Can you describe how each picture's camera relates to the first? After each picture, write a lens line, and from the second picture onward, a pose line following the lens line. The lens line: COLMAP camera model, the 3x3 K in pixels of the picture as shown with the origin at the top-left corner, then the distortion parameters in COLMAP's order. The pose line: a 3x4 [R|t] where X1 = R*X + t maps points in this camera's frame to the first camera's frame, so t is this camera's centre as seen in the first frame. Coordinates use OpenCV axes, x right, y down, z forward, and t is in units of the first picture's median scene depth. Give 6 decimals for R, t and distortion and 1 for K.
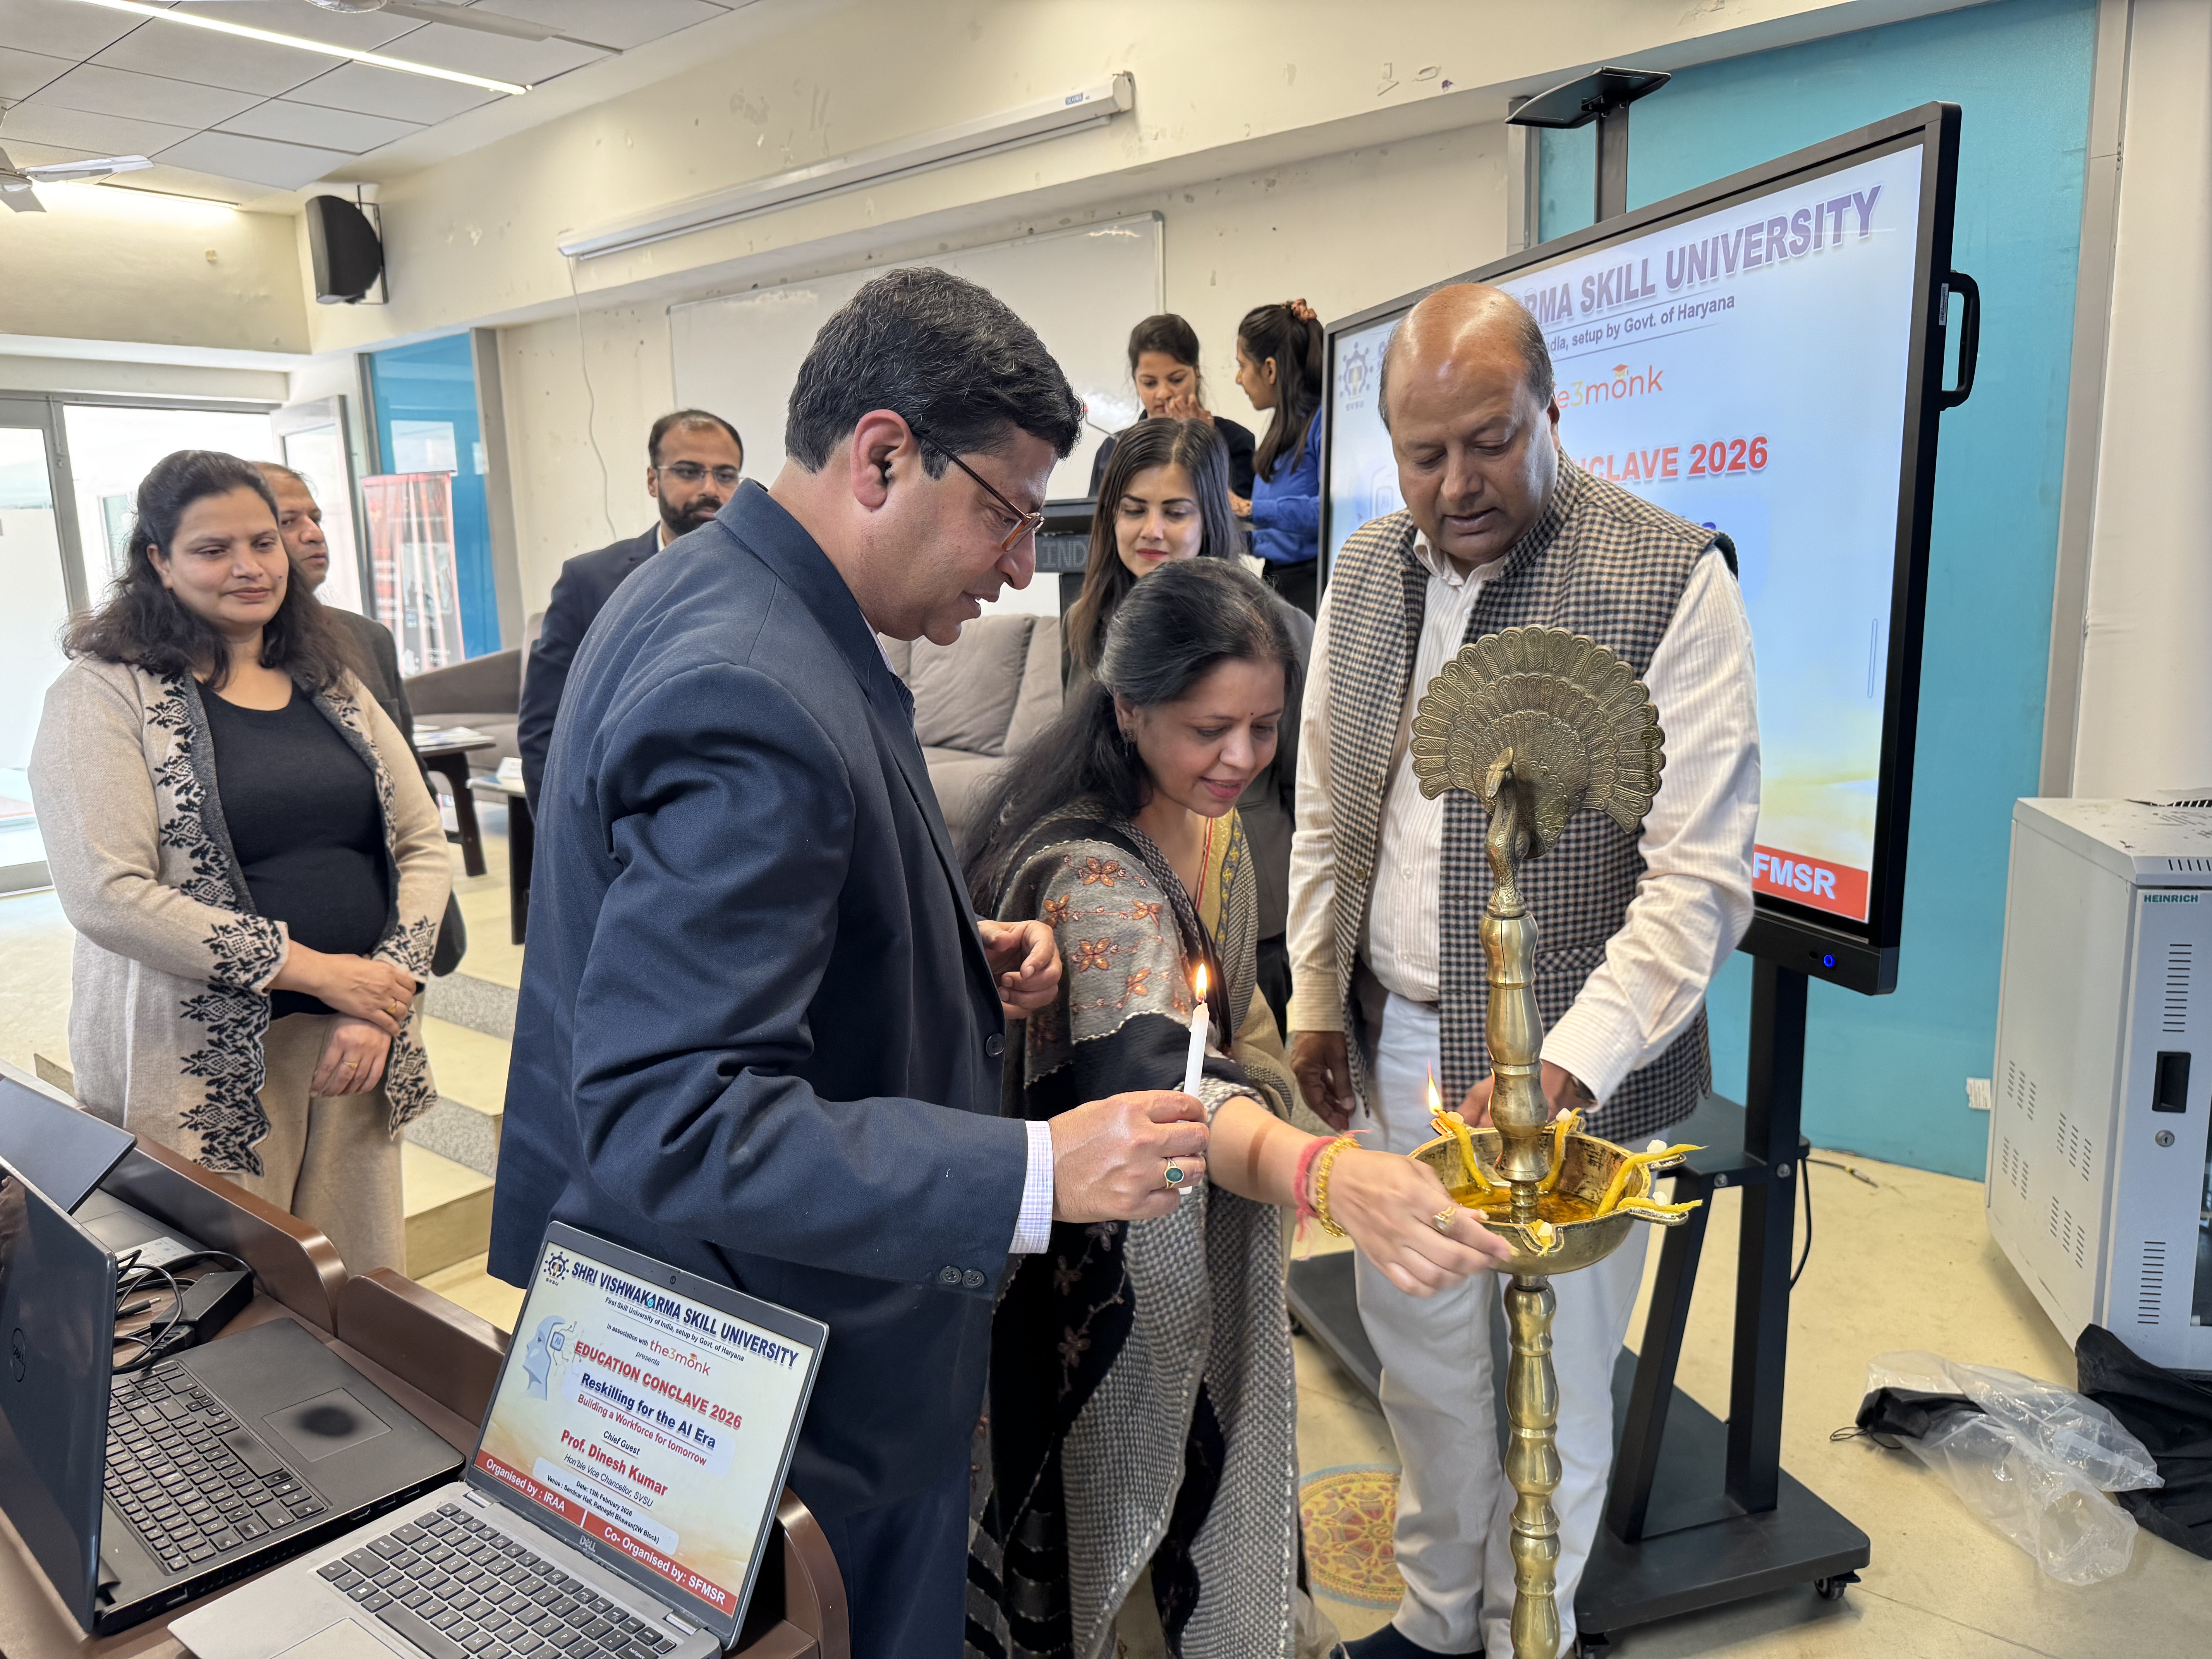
lens RADIAL K [[1596.3, 0, 1106.0], [0, 1596.3, 829.5], [0, 0, 1]] dist [0.015944, 0.000011]
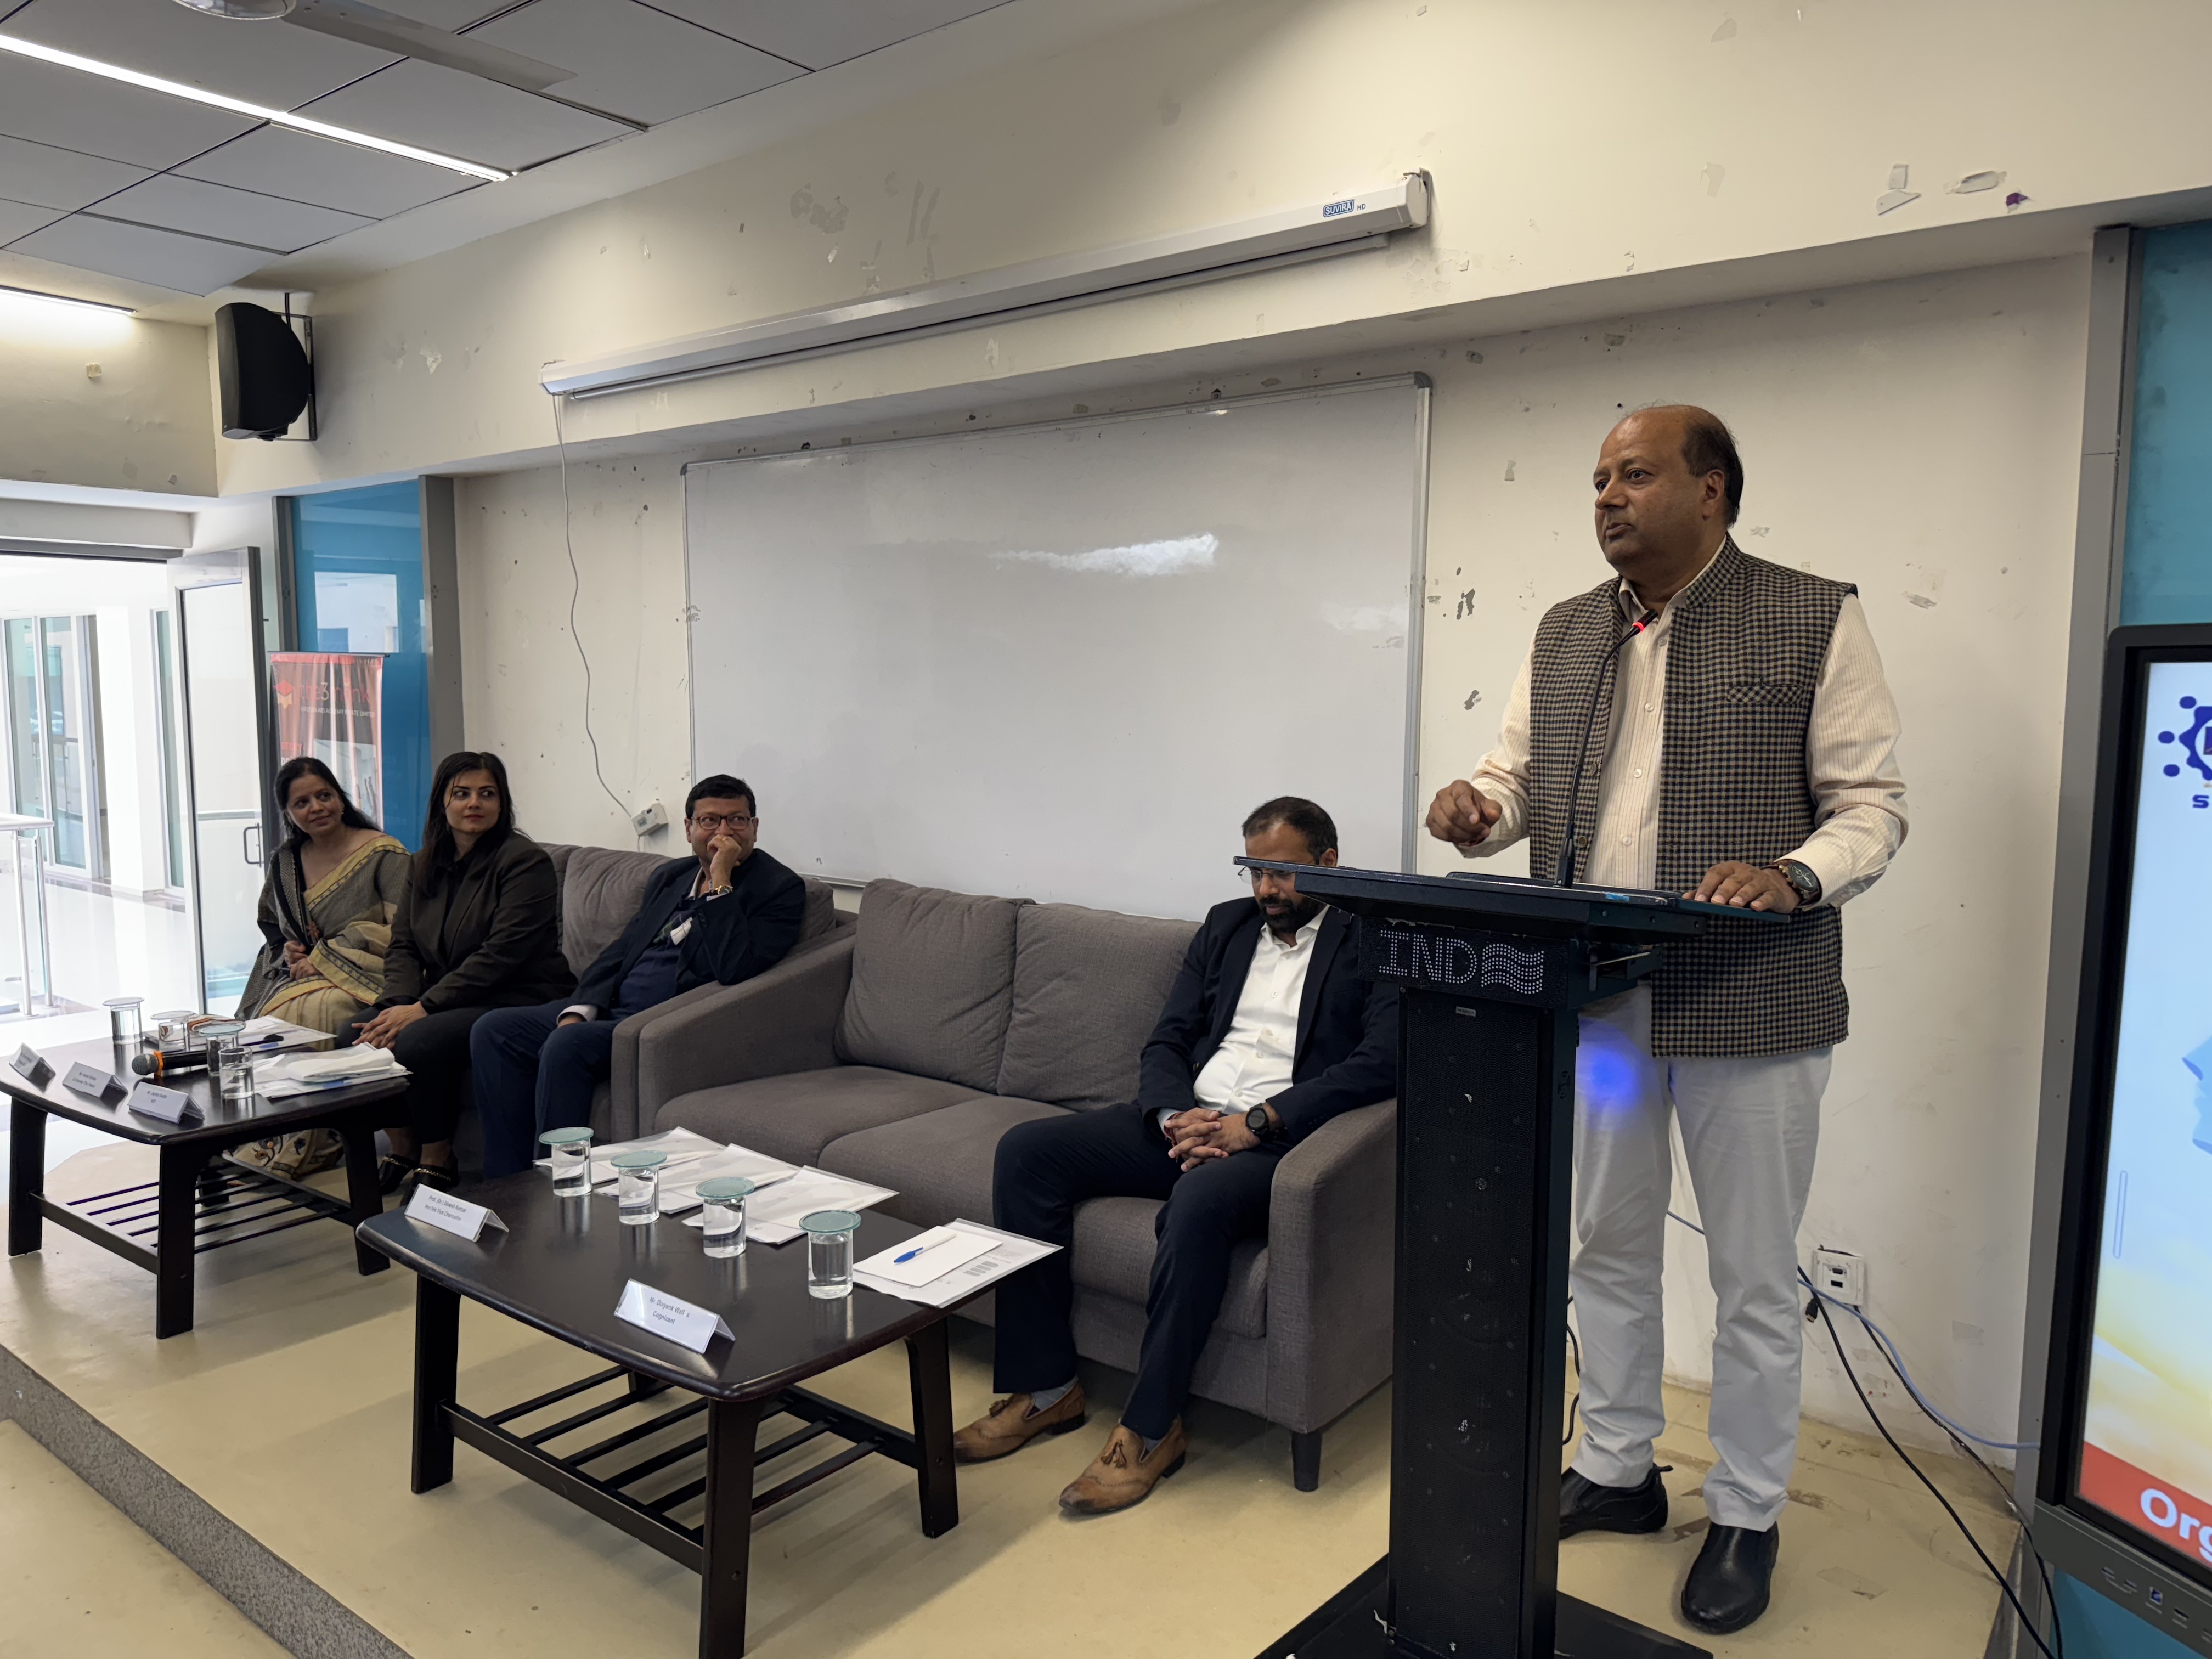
lens RADIAL K [[1596.3, 0, 1106.0], [0, 1596.3, 829.5], [0, 0, 1]] dist [0.015944, 0.000011]
pose [[0.999112, 0.029102, 0.030478, -0.093360], [-0.026720, 0.996762, -0.075845, -0.103648], [-0.032587, 0.074963, 0.996654, 0.256339]]
